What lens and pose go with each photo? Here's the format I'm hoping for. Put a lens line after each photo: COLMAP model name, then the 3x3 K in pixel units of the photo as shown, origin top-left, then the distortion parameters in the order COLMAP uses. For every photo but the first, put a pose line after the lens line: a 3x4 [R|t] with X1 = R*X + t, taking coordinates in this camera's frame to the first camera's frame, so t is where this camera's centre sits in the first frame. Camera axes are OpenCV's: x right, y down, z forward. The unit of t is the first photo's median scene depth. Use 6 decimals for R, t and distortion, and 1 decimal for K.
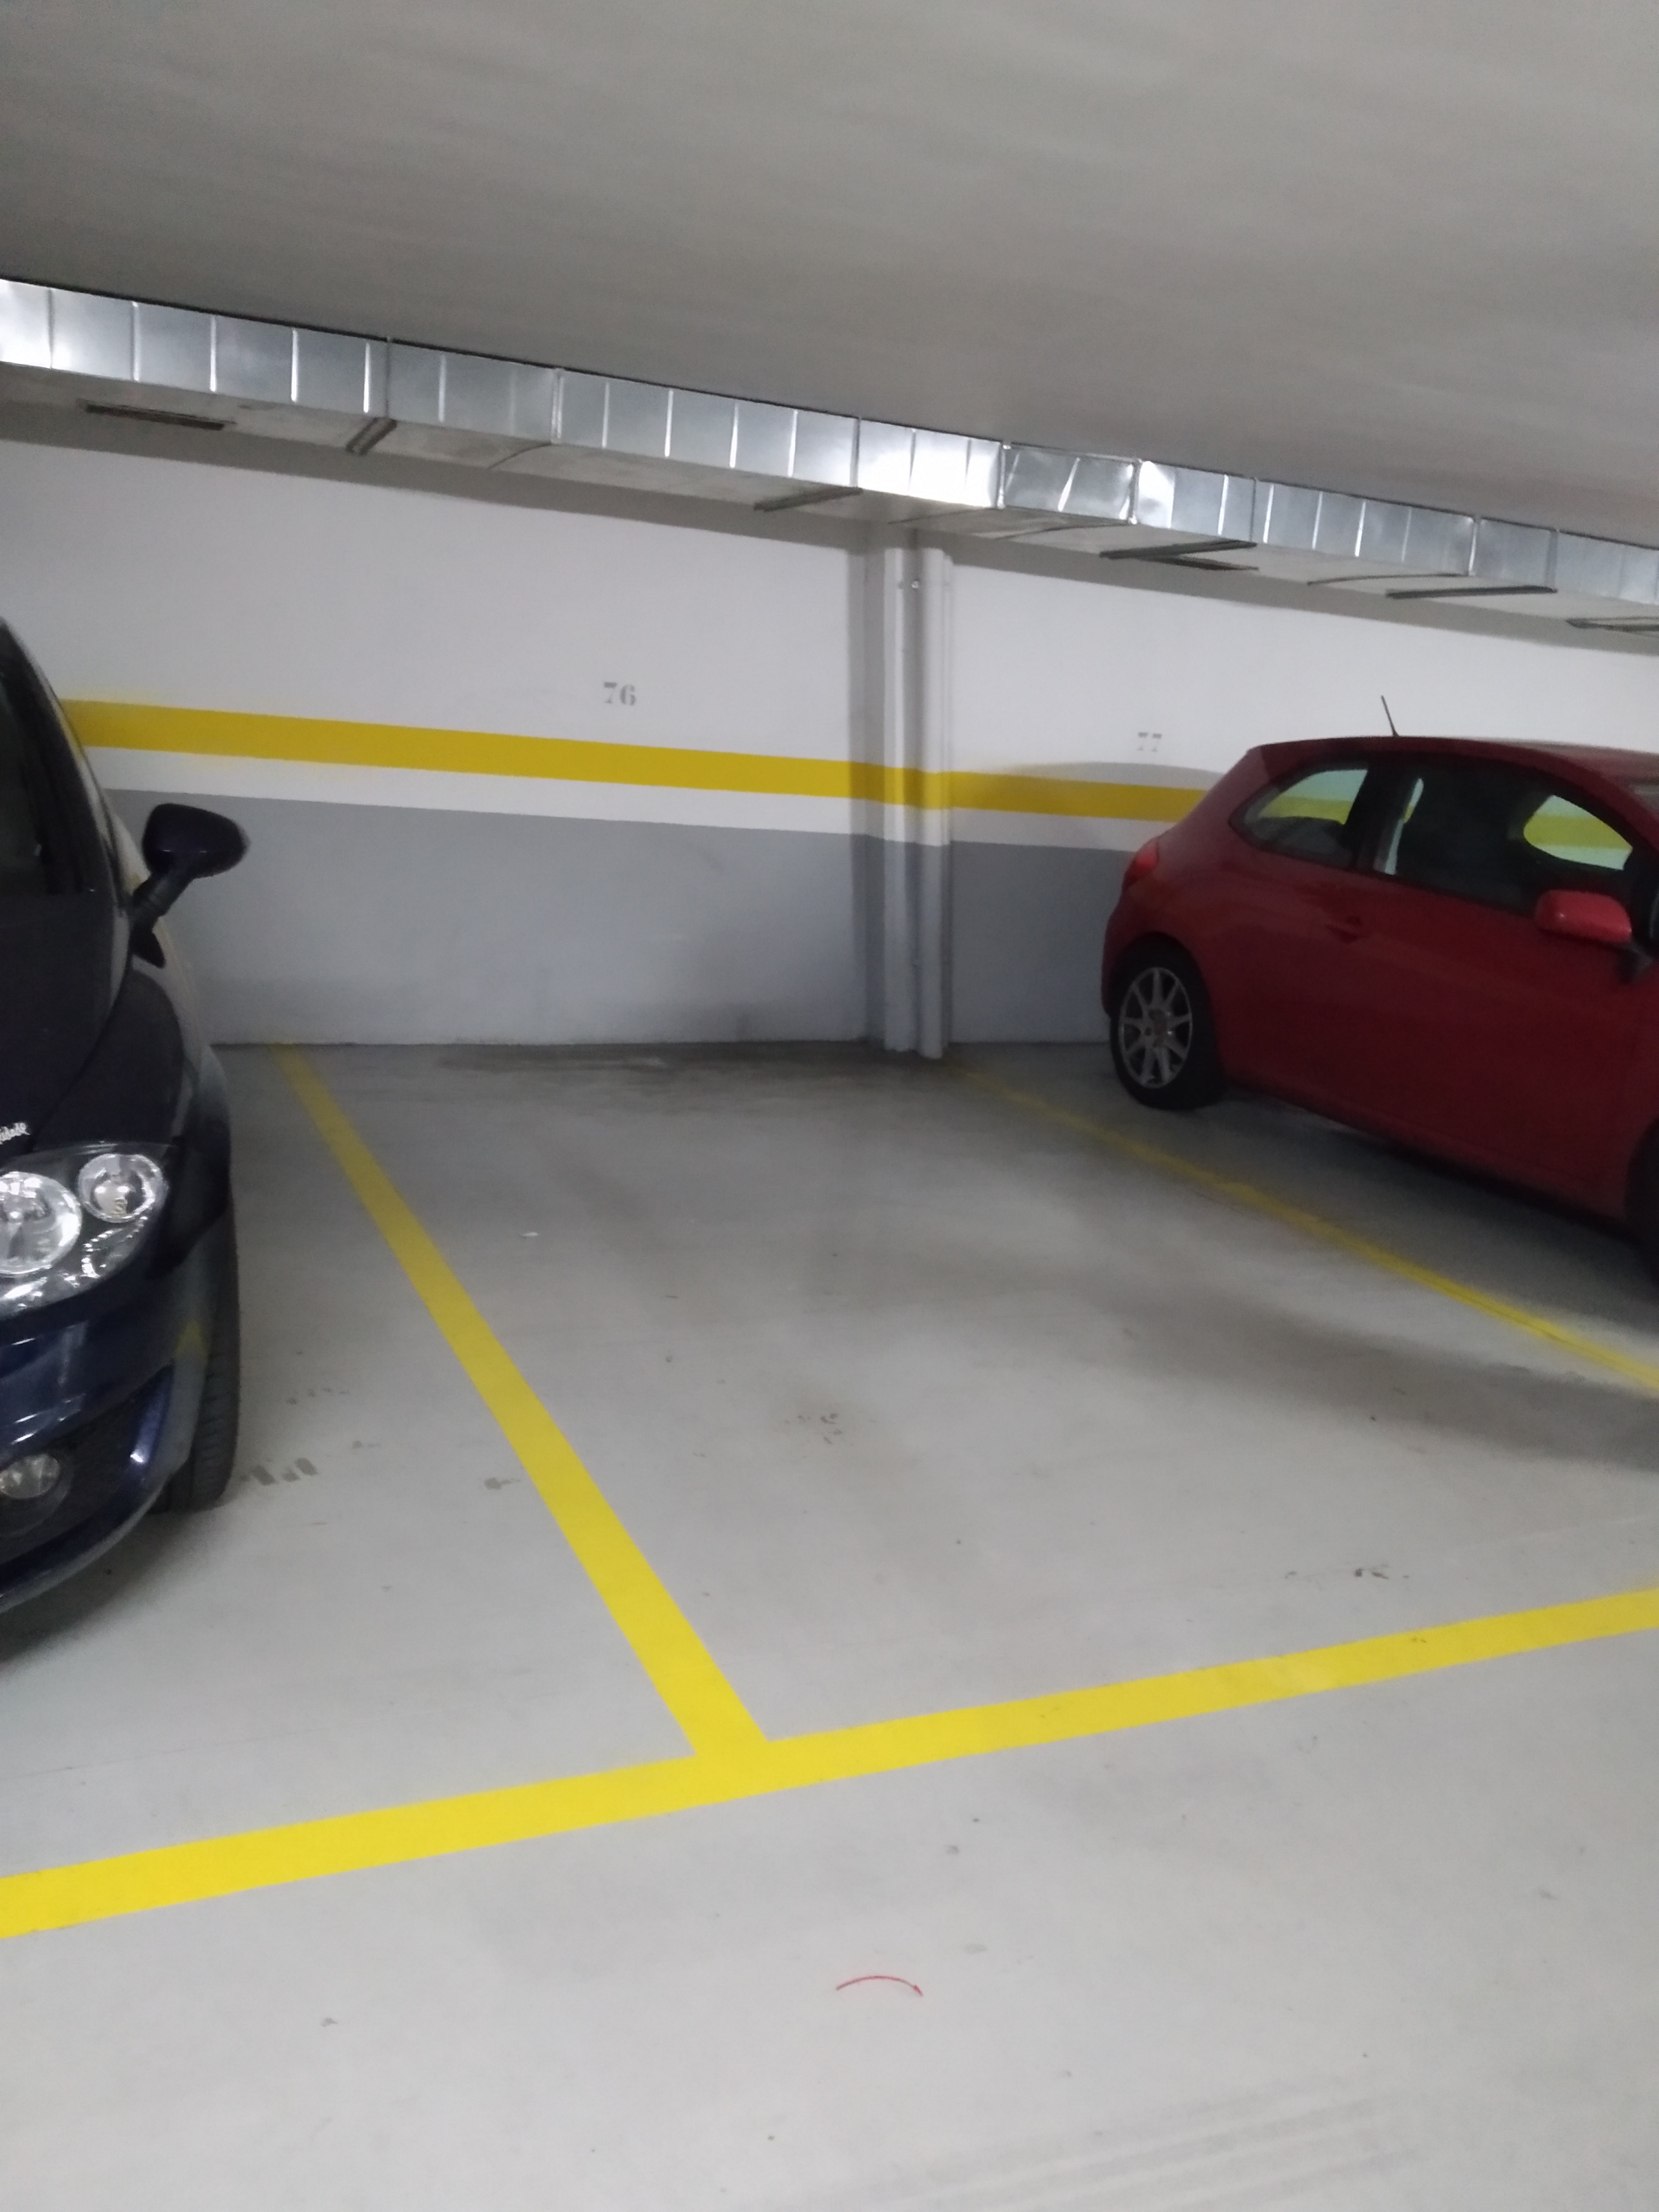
lens RADIAL K [[1663.6, 0, 769.7], [0, 1663.6, 1094.4], [0, 0, 1]] dist [0.016358, -0.029132]
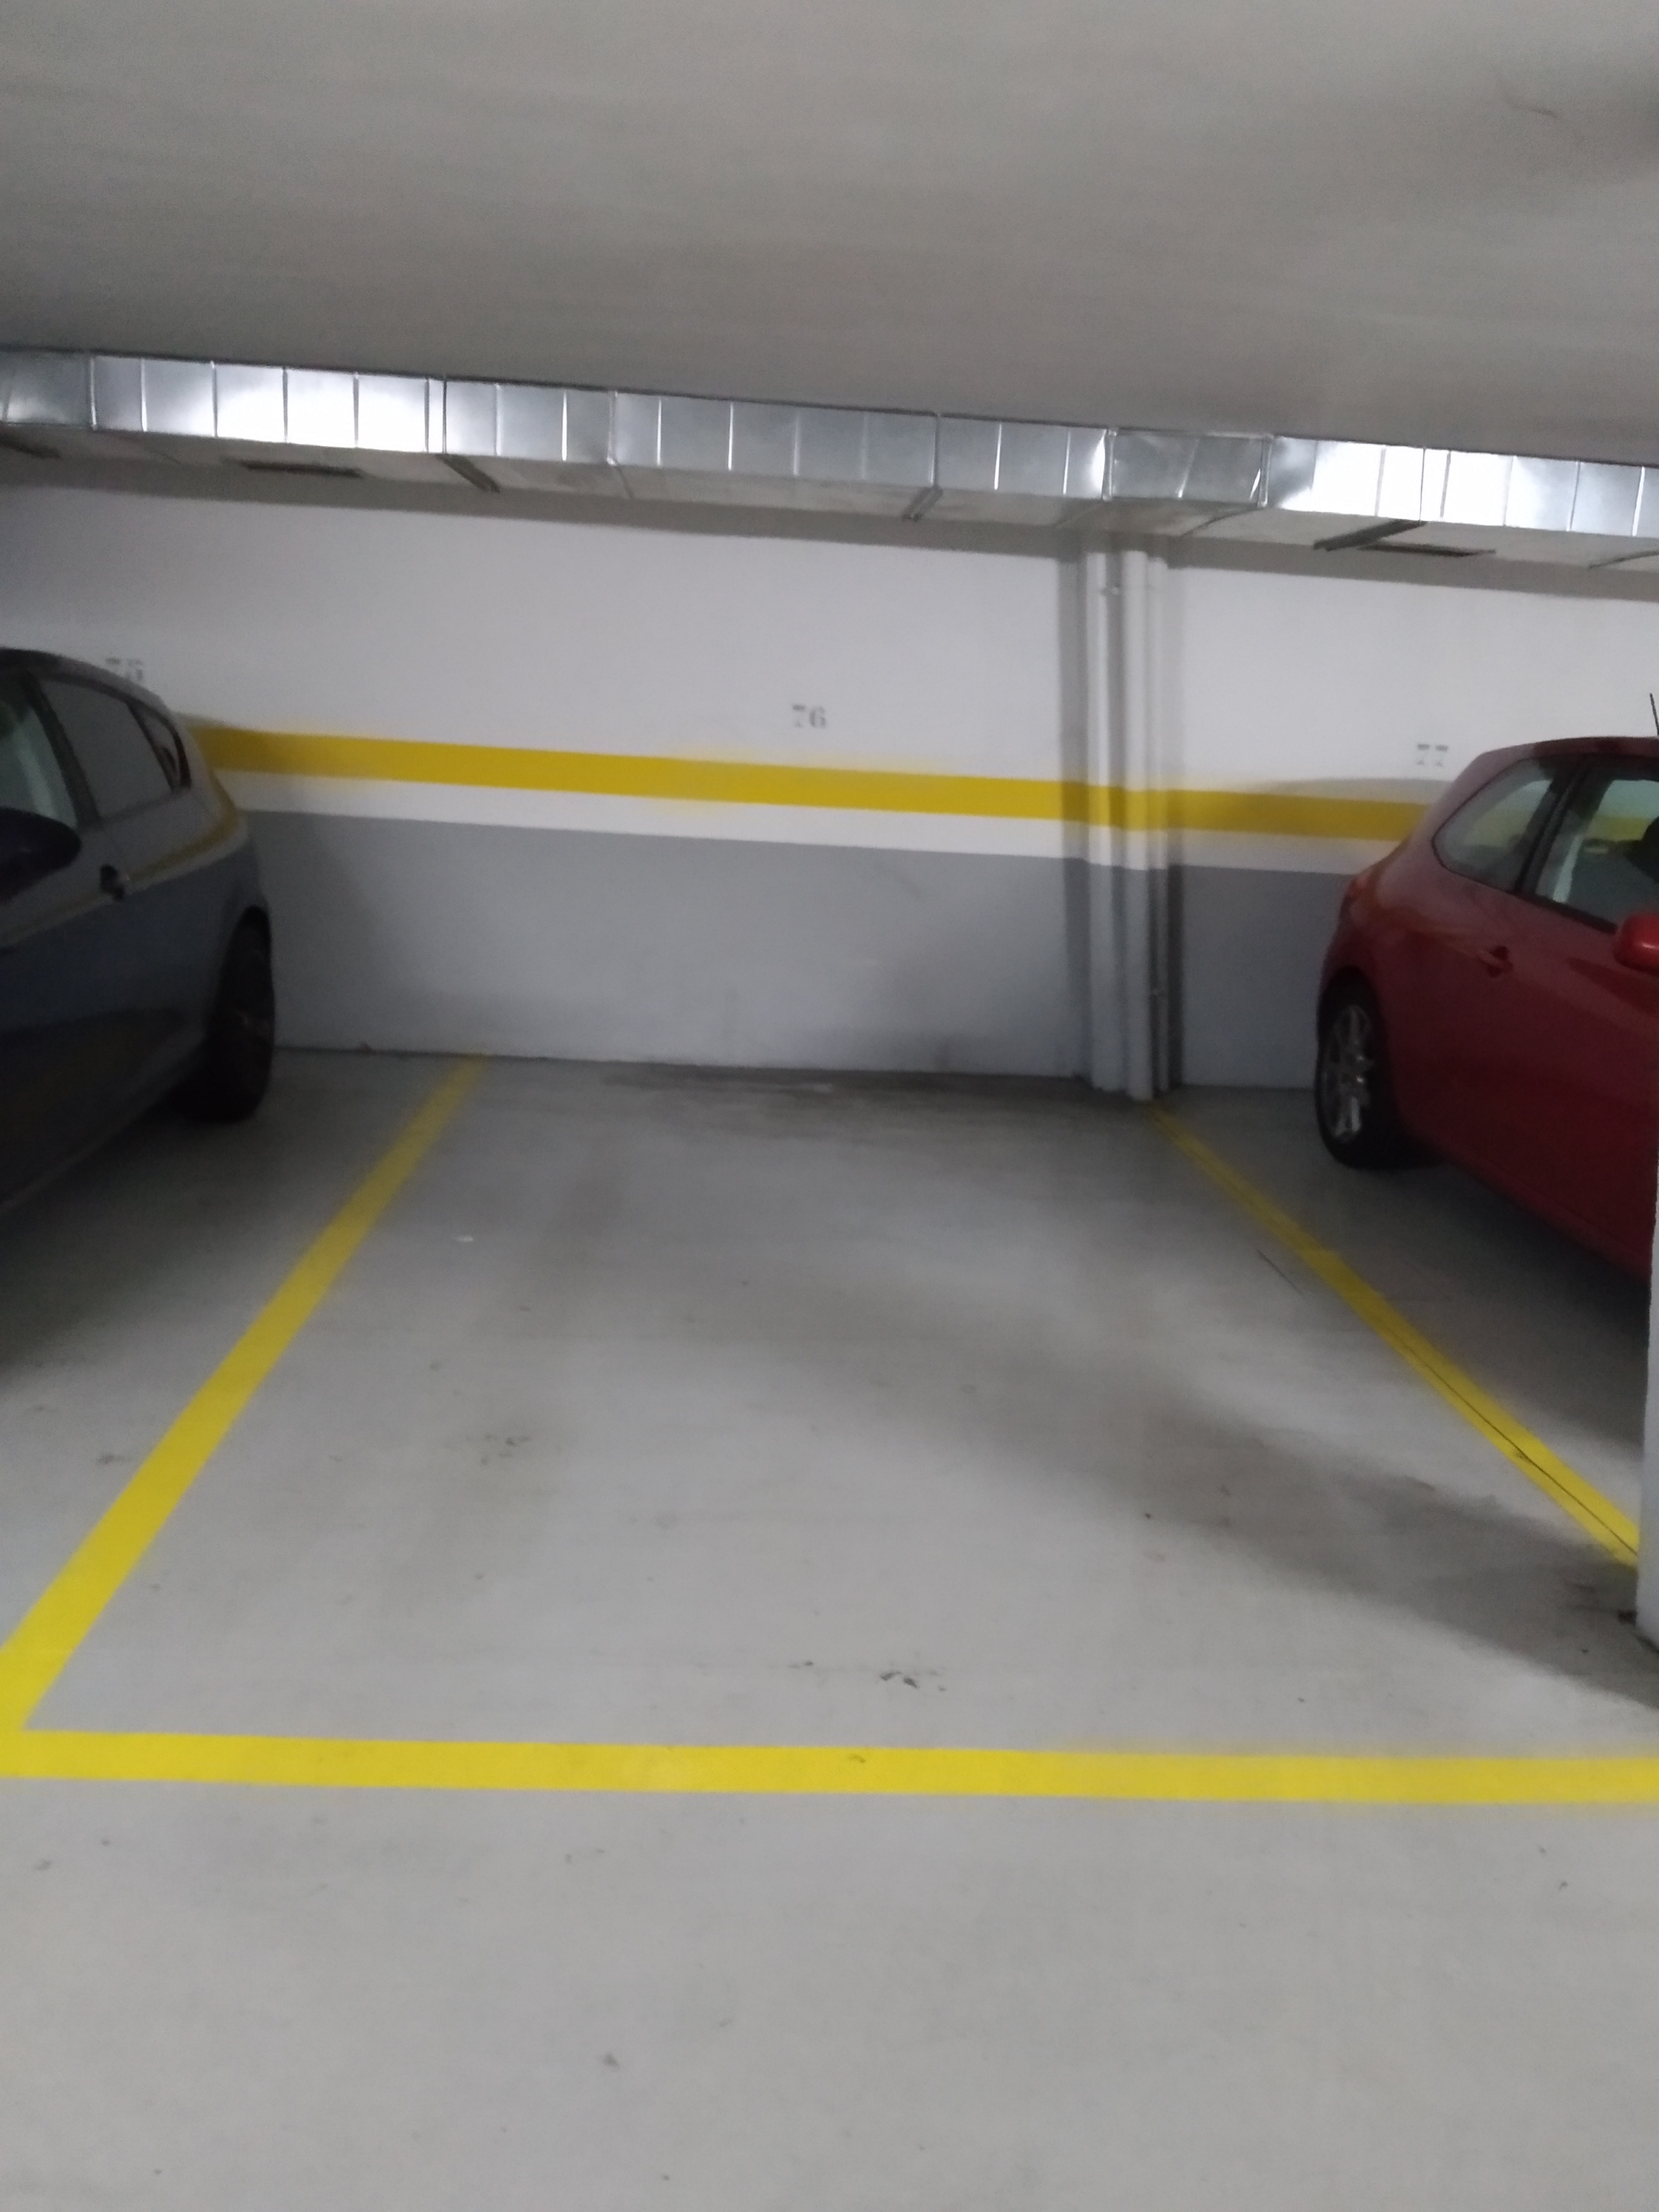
lens RADIAL K [[1663.6, 0, 808.3], [0, 1663.6, 1053.7], [0, 0, 1]] dist [0.016358, -0.029132]
pose [[0.943995, 0.034536, -0.328147, 0.239506], [-0.053057, 0.997454, -0.047652, 0.007481], [0.325666, 0.062393, 0.943424, 0.074074]]
